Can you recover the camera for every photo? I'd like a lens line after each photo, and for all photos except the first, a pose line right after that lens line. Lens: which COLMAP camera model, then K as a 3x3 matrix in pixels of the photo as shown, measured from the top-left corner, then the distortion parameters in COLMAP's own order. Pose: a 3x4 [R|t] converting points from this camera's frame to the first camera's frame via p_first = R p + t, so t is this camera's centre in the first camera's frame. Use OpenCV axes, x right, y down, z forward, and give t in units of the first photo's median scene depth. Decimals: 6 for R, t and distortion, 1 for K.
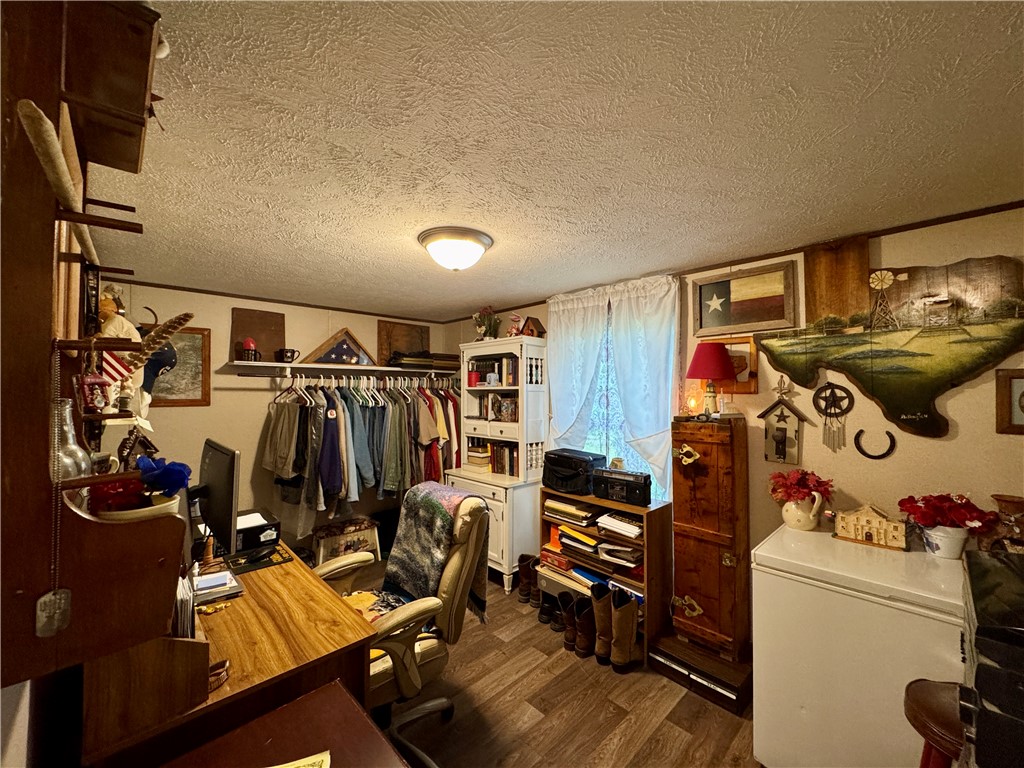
lens RADIAL K [[409.0, 0, 512.3], [0, 409.0, 383.3], [0, 0, 1]] dist [-0.005884, 0.001124]
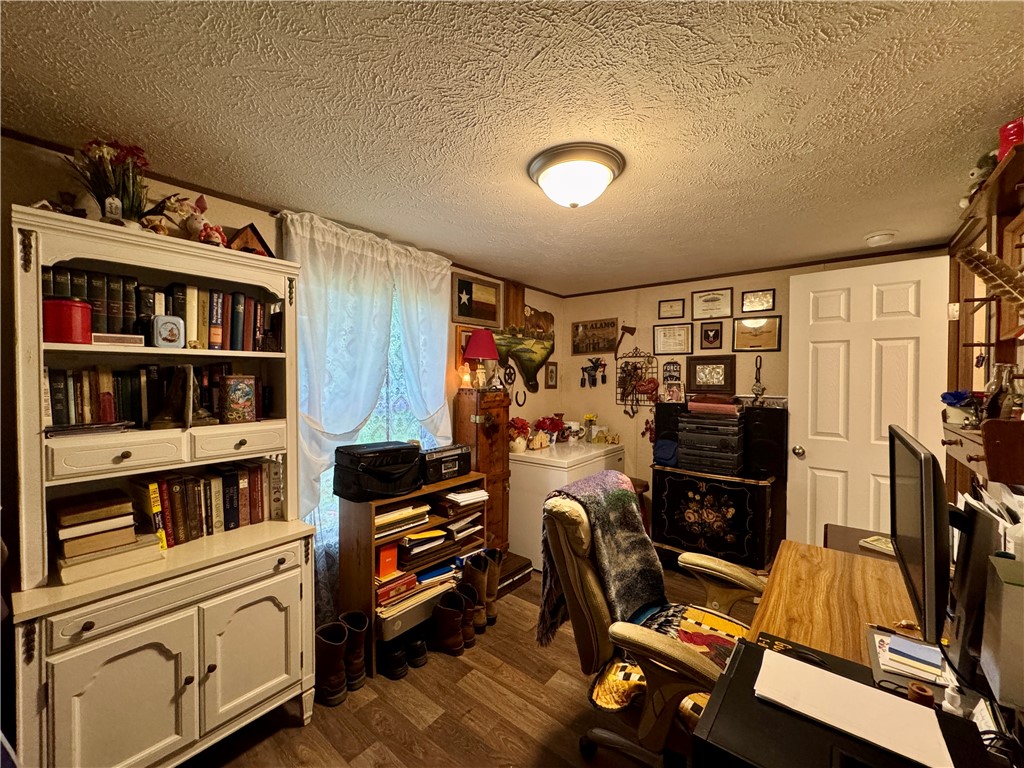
lens RADIAL K [[409.0, 0, 512.7], [0, 409.0, 382.7], [0, 0, 1]] dist [-0.005884, 0.001124]
pose [[-0.126962, -0.012448, 0.991829, -0.847623], [-0.021149, 0.999728, 0.009840, 0.053078], [-0.991682, -0.019727, -0.127191, 1.134994]]
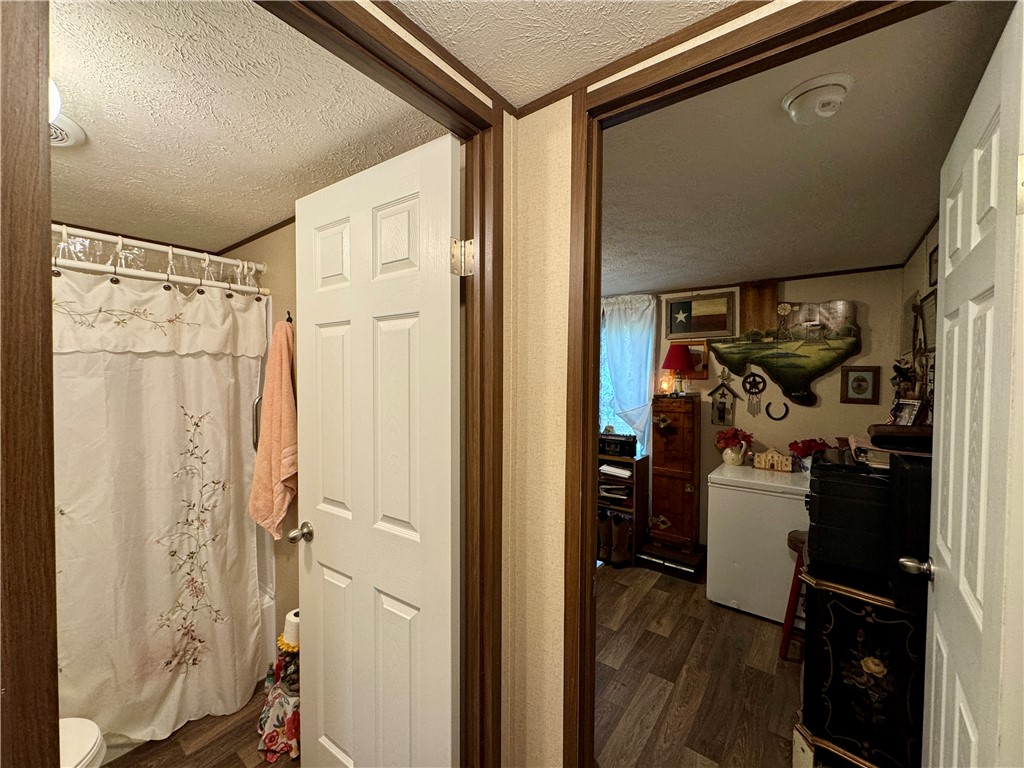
lens RADIAL K [[409.0, 0, 512.4], [0, 409.0, 383.2], [0, 0, 1]] dist [-0.005884, 0.001124]
pose [[0.988214, 0.005201, 0.152991, -0.347776], [-0.010676, 0.999331, 0.034988, -0.005534], [-0.152707, -0.036209, 0.987608, -0.381191]]
